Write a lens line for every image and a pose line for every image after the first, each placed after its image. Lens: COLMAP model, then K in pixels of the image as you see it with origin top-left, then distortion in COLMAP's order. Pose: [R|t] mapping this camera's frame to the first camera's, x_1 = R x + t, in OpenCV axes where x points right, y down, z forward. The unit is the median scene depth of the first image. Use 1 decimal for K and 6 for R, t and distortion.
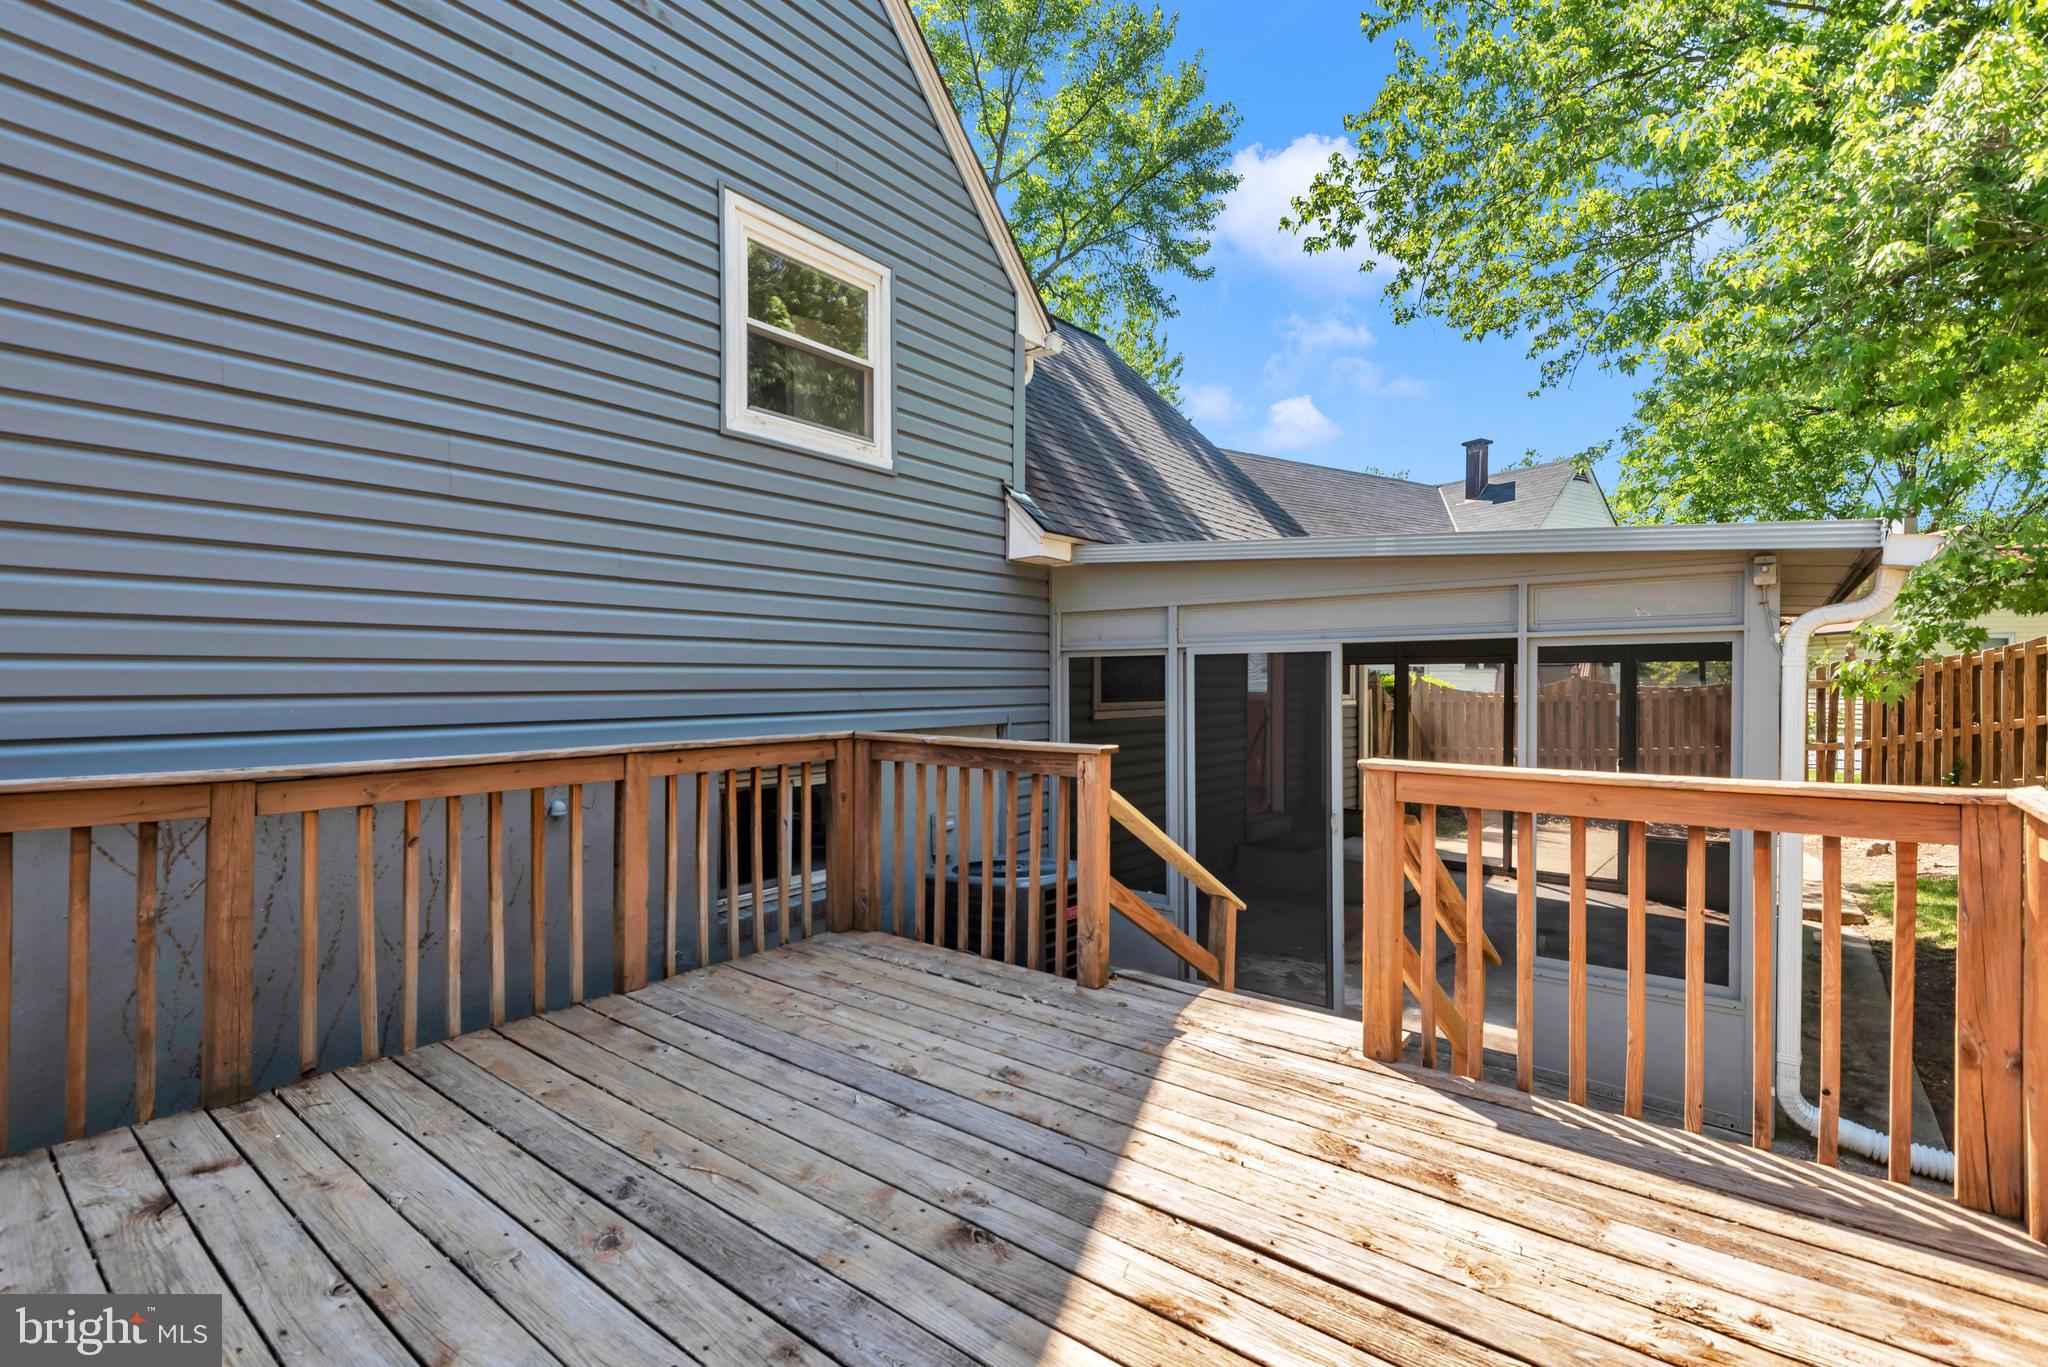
lens RADIAL K [[931.4, 0, 1001.6], [0, 931.4, 691.3], [0, 0, 1]] dist [0.012618, -0.003140]
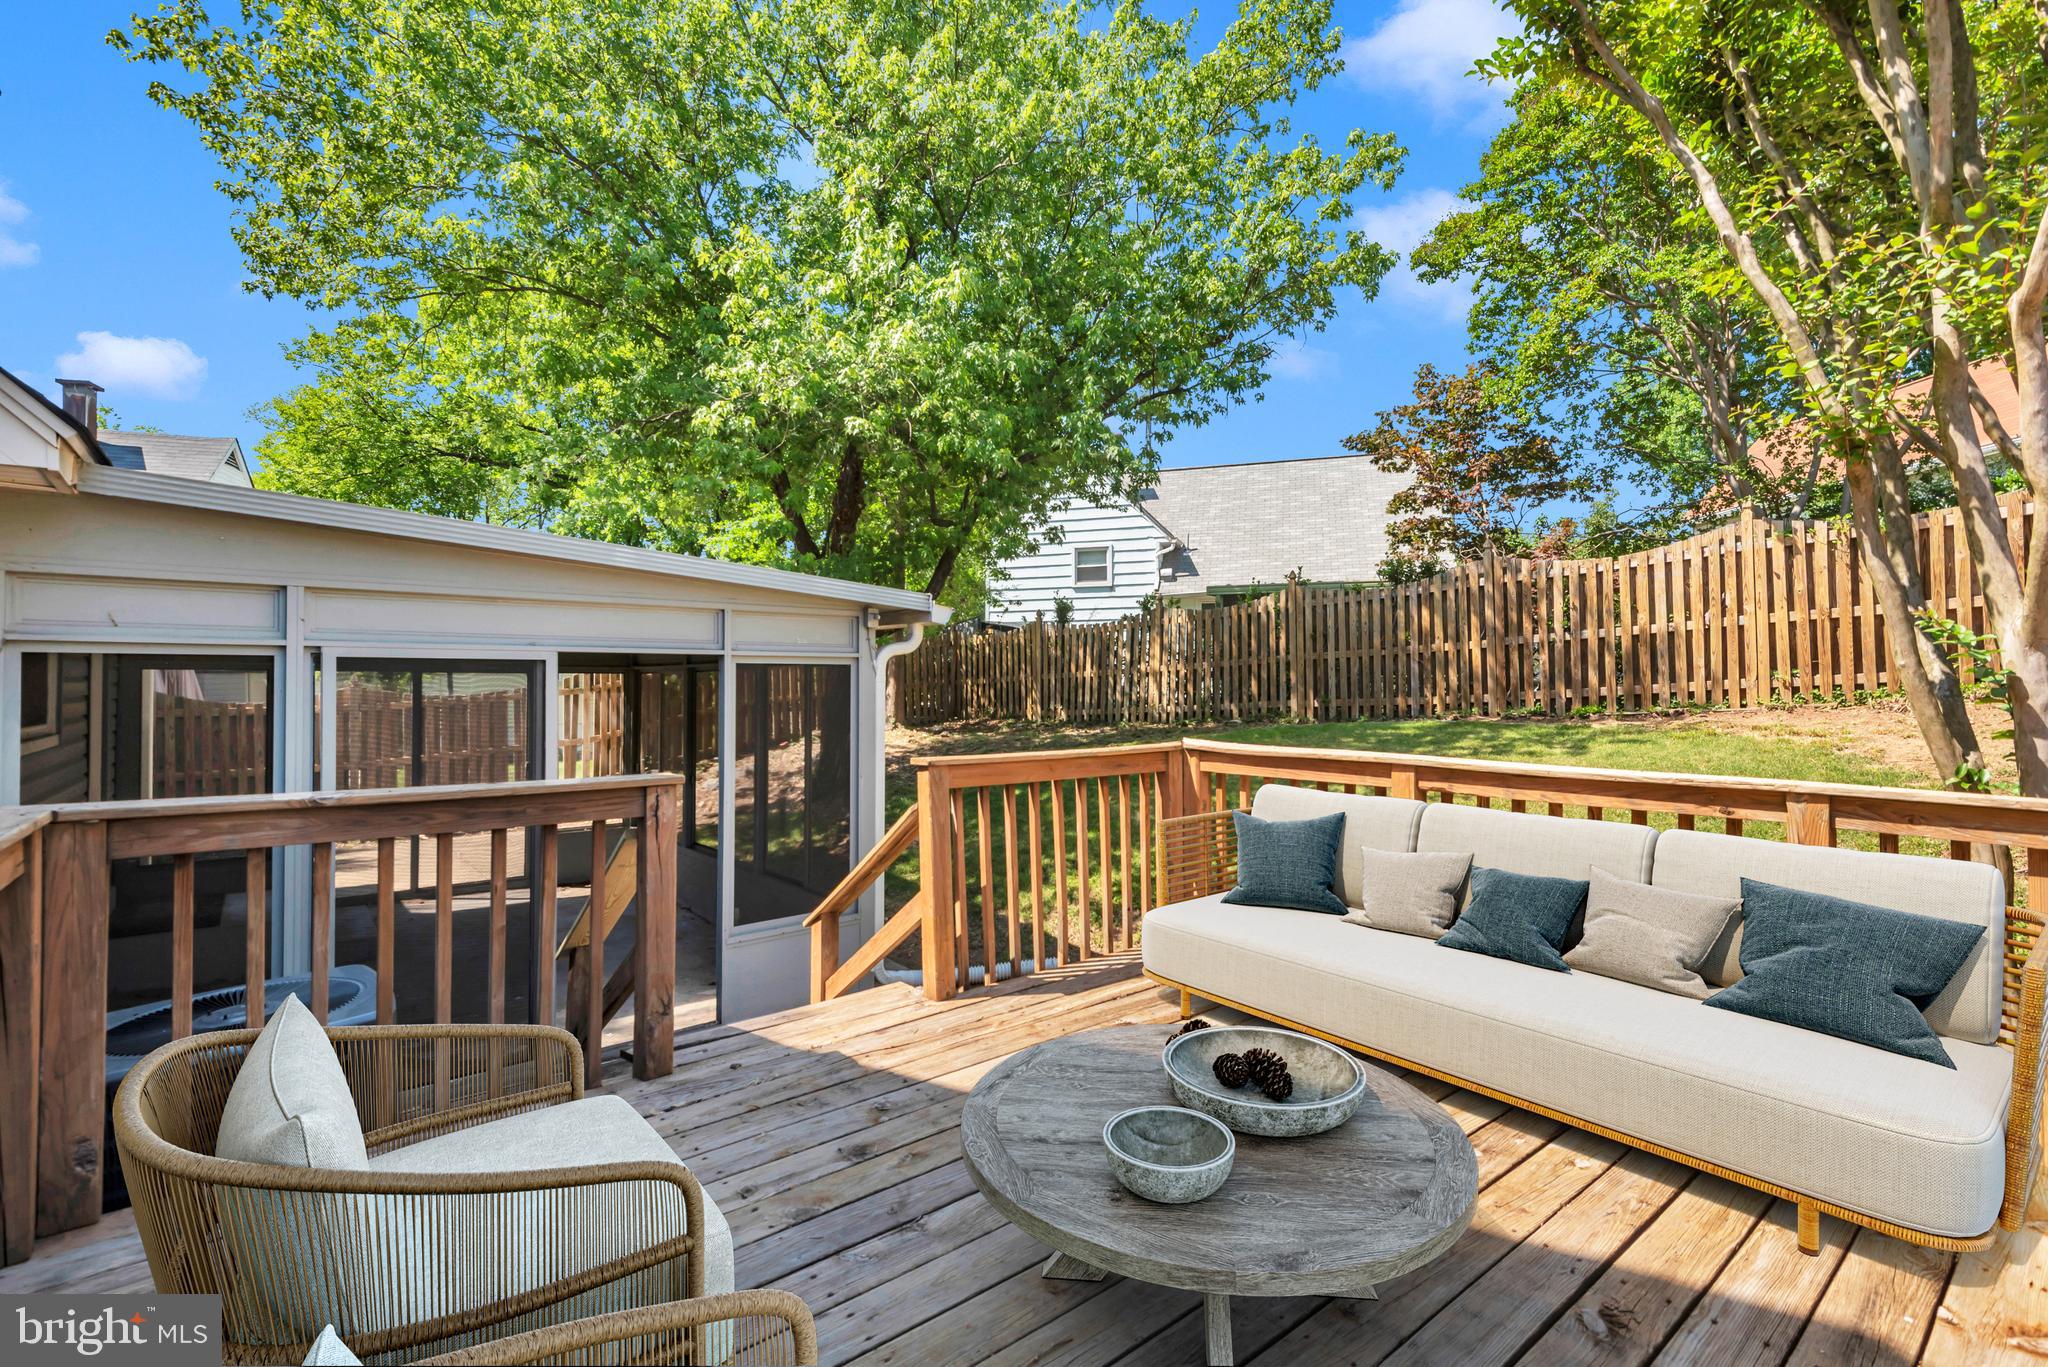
lens RADIAL K [[931.4, 0, 1017.4], [0, 931.4, 674.2], [0, 0, 1]] dist [0.012618, -0.003140]
pose [[0.193244, 0.013722, 0.981055, -0.766284], [0.011830, 0.999797, -0.016314, -0.015767], [-0.981079, 0.014758, 0.193043, 0.634917]]
